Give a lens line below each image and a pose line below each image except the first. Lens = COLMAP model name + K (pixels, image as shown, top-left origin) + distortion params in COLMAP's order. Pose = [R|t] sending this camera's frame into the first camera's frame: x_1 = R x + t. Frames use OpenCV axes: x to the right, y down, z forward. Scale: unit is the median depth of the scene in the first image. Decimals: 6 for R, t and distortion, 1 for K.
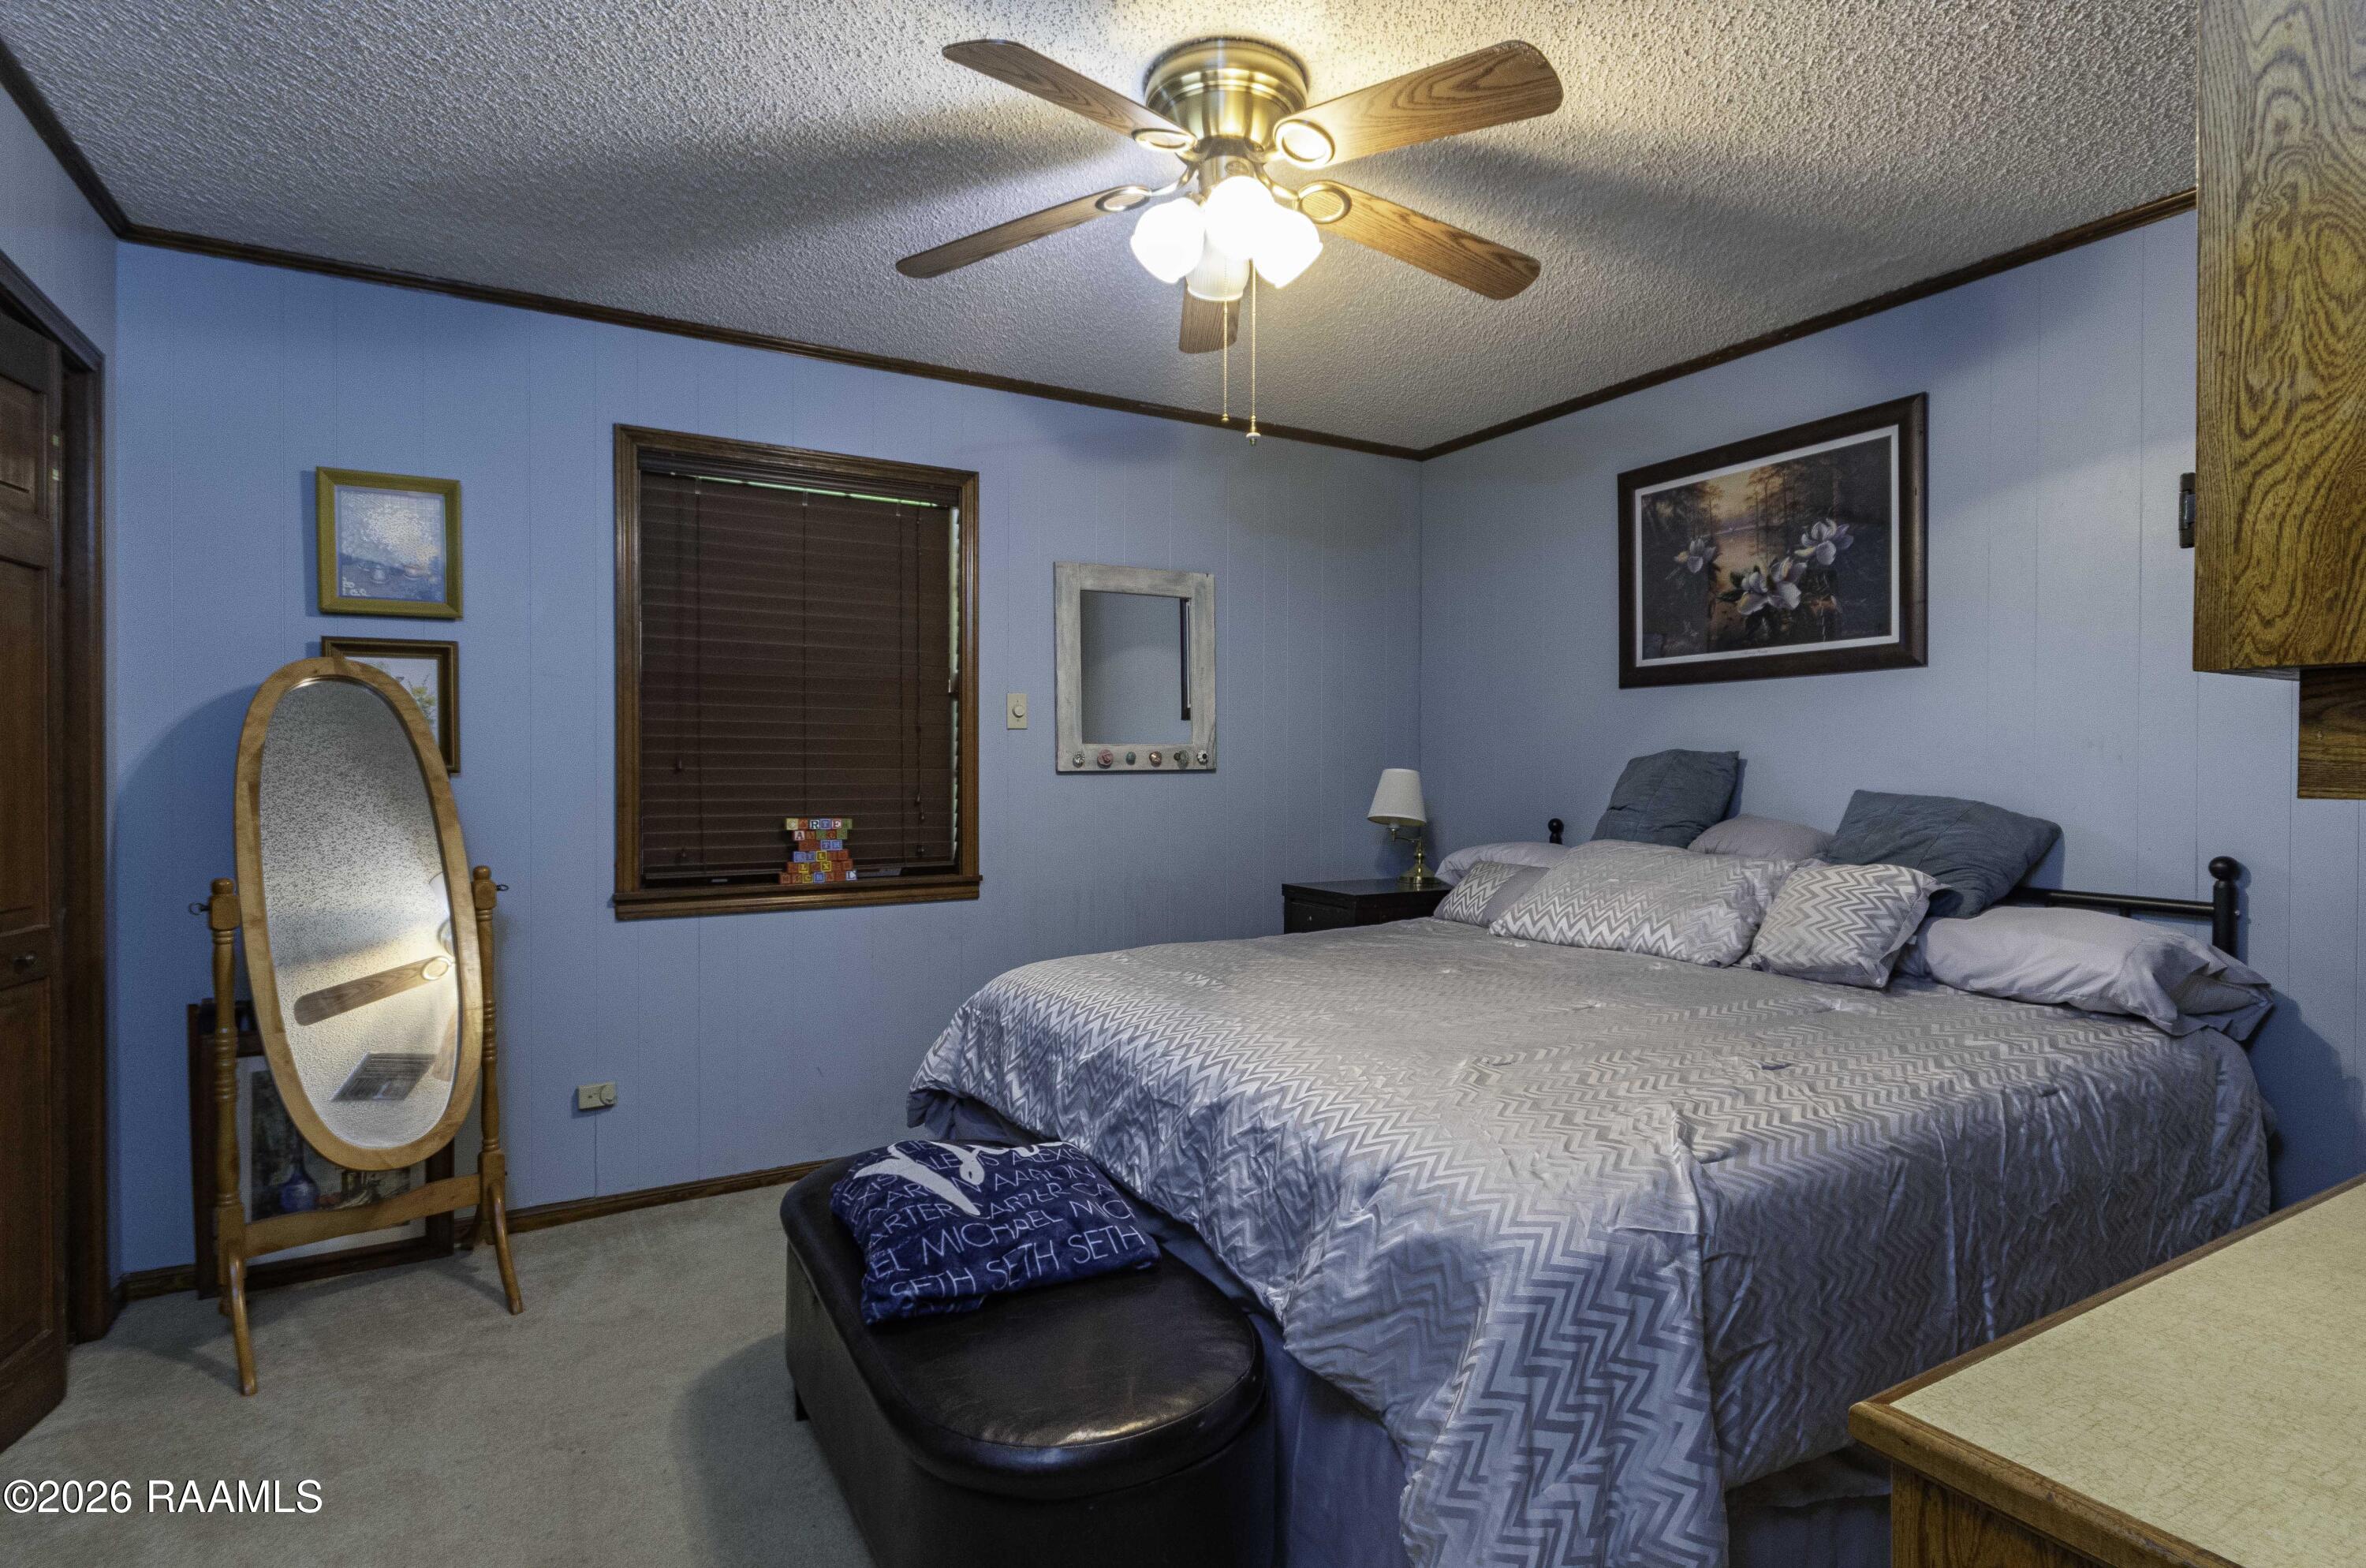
lens RADIAL K [[1179.5, 0, 1191.4], [0, 1179.5, 773.6], [0, 0, 1]] dist [-0.000230, 0.000083]
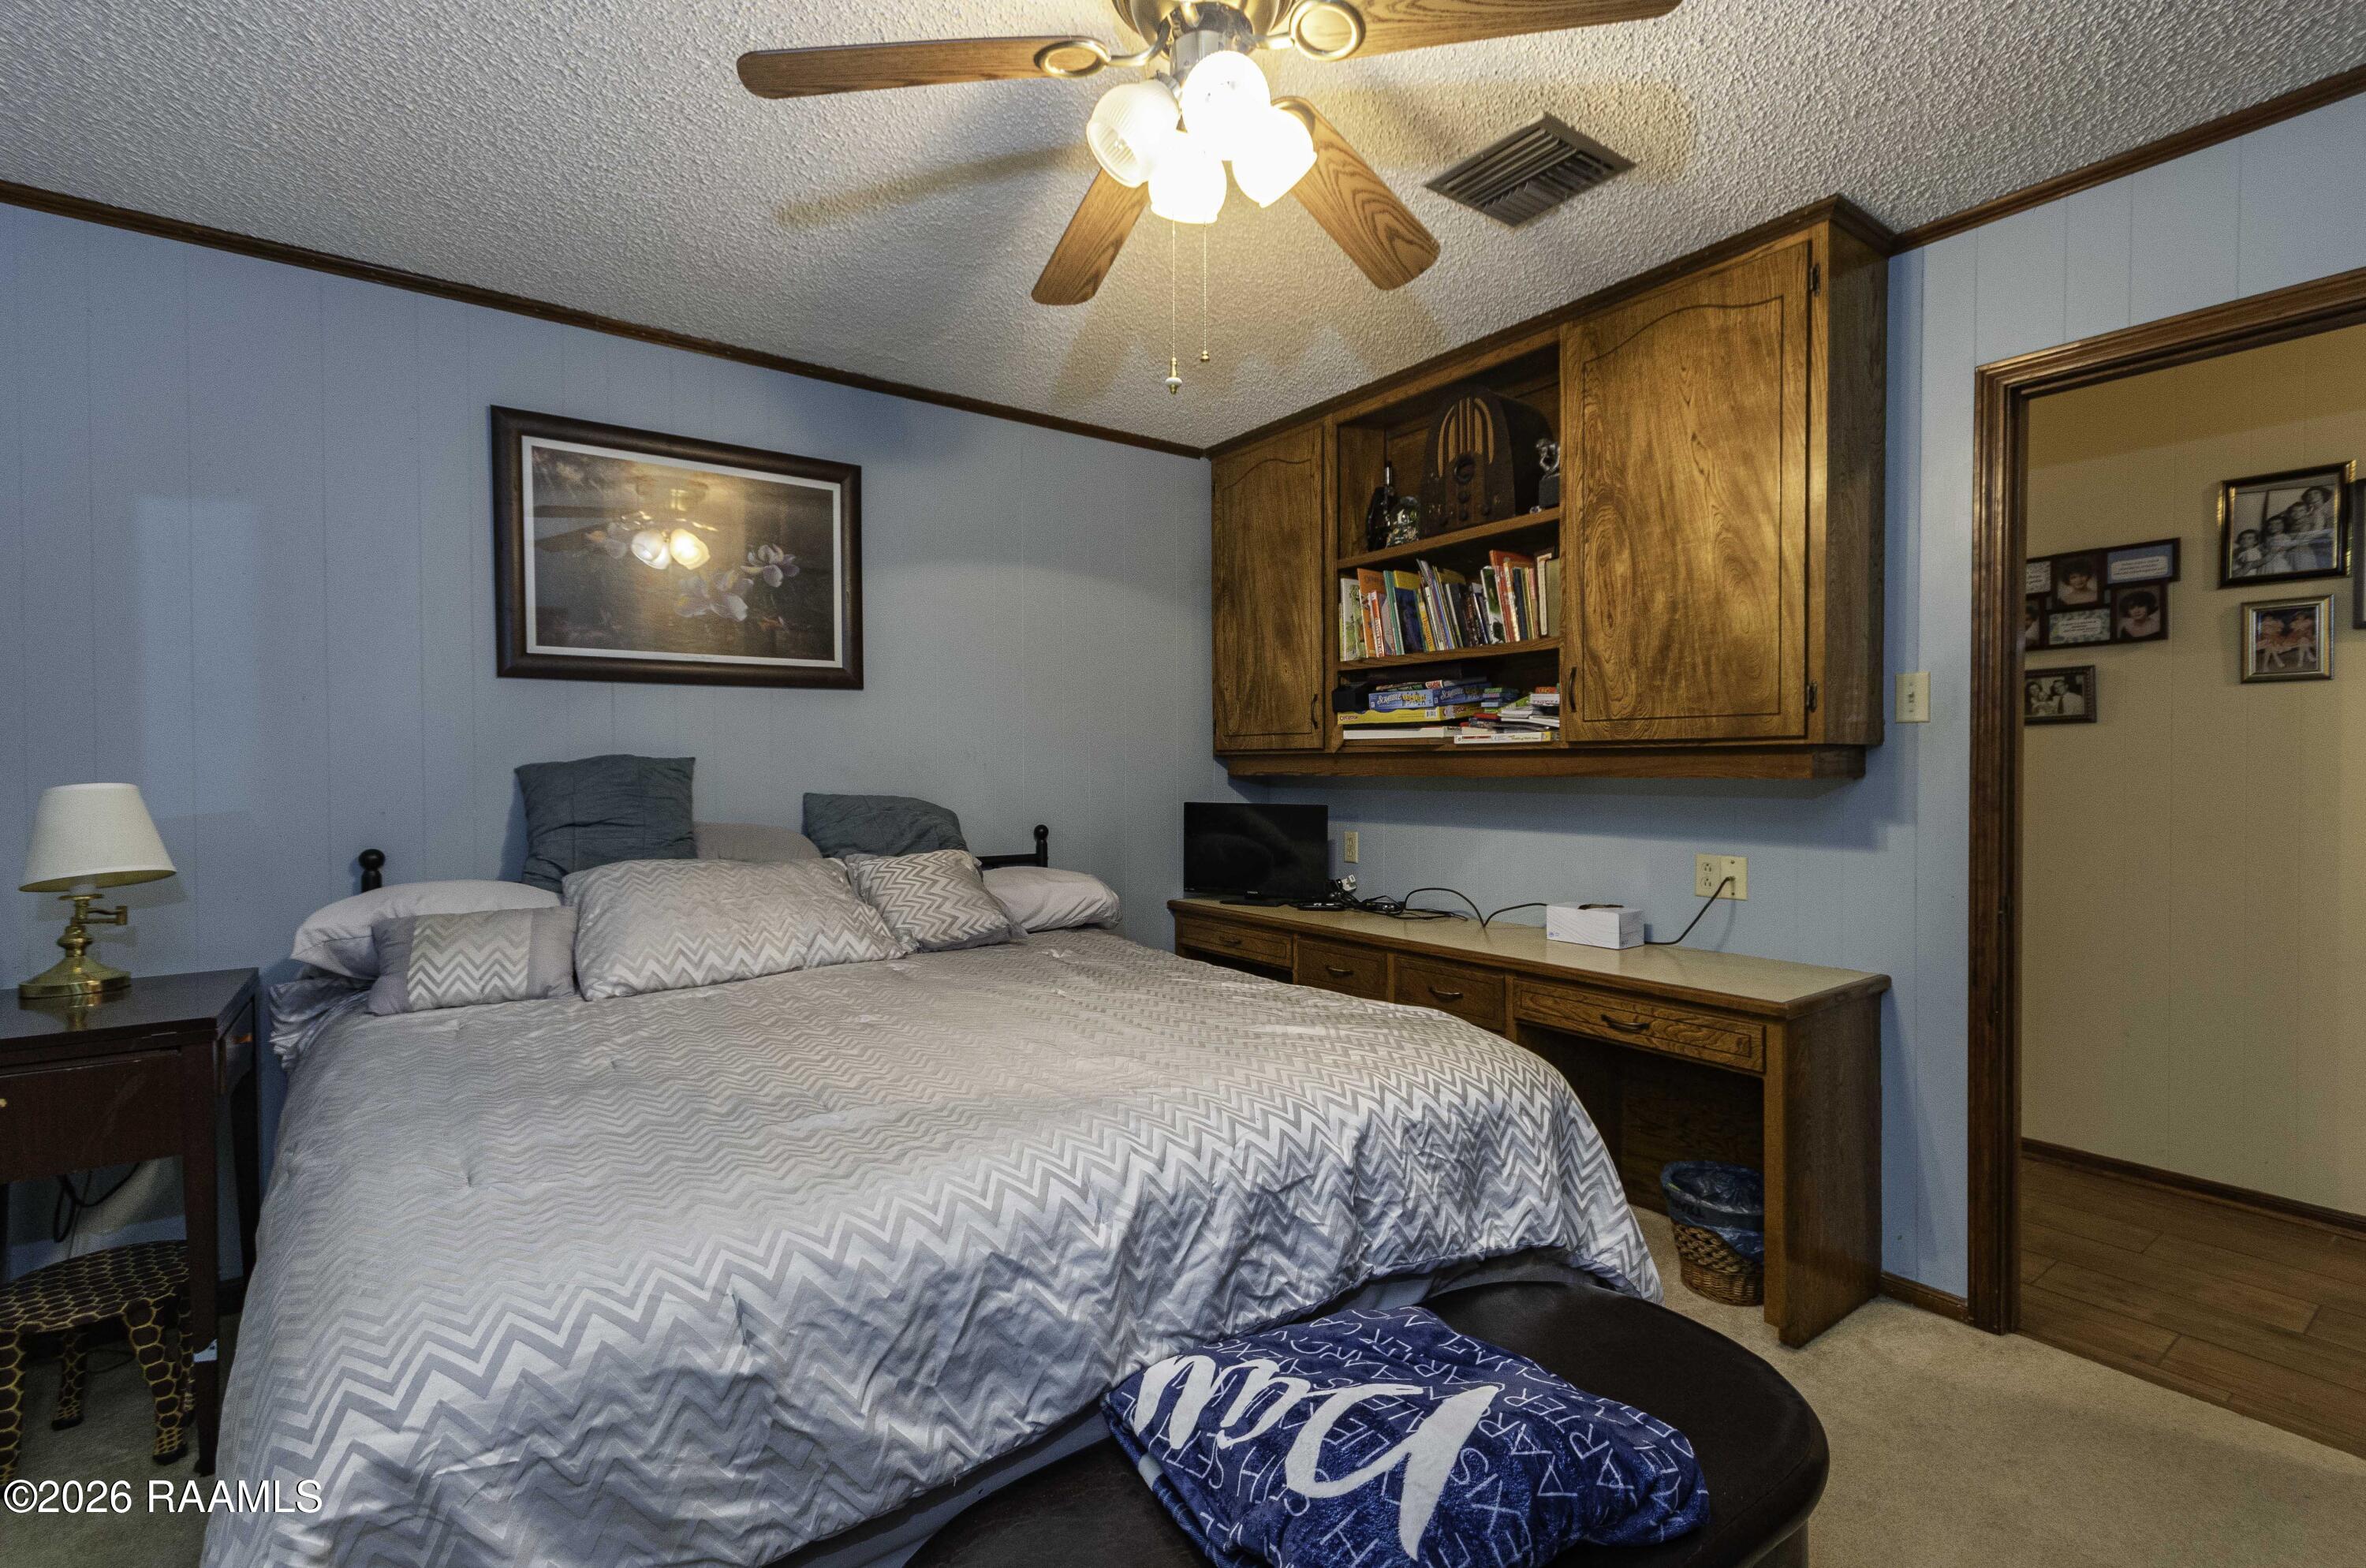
lens RADIAL K [[1054.5, 0, 1189.8], [0, 1054.5, 776.2], [0, 0, 1]] dist [0.009208, 0.000001]
pose [[-0.106164, -0.010042, 0.994298, -0.496979], [0.010070, 0.999887, 0.011173, -0.010162], [-0.994298, 0.011199, -0.106050, 0.764218]]
